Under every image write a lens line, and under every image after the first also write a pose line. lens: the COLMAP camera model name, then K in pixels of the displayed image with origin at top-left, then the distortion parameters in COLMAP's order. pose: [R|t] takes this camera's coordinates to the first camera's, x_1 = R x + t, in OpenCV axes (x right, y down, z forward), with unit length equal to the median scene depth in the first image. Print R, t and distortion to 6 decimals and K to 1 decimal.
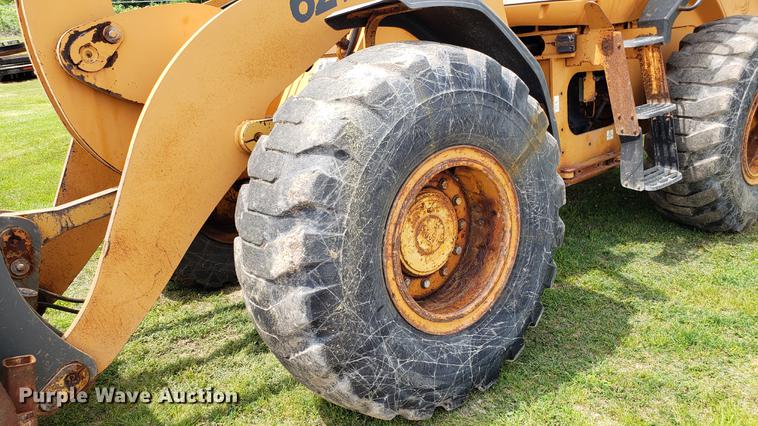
lens RADIAL K [[599.0, 0, 369.7], [0, 599.0, 225.8], [0, 0, 1]] dist [0.036998, -0.044084]
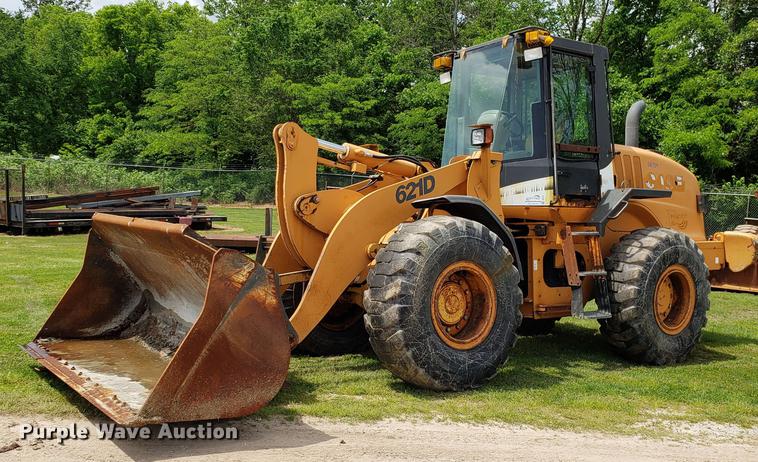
lens RADIAL K [[832.1, 0, 380.1], [0, 832.1, 228.5], [0, 0, 1]] dist [0.017627, 0.000000]
pose [[0.994973, 0.097189, -0.024141, -0.110459], [-0.099927, 0.947756, -0.302941, 0.709424], [-0.006563, 0.303831, 0.952703, -1.951938]]
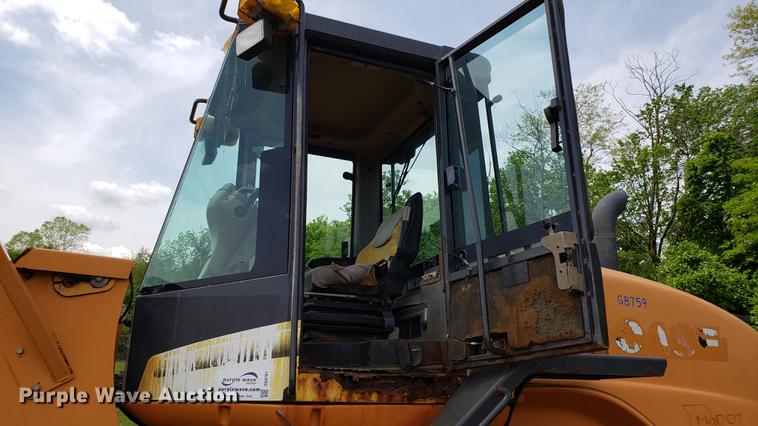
lens RADIAL K [[599.0, 0, 378.0], [0, 599.0, 216.7], [0, 0, 1]] dist [0.036998, -0.044084]
pose [[0.957256, 0.019973, -0.288551, 0.942852], [-0.176022, 0.831835, -0.526371, -0.316808], [0.229513, 0.554663, 0.799795, 0.553155]]
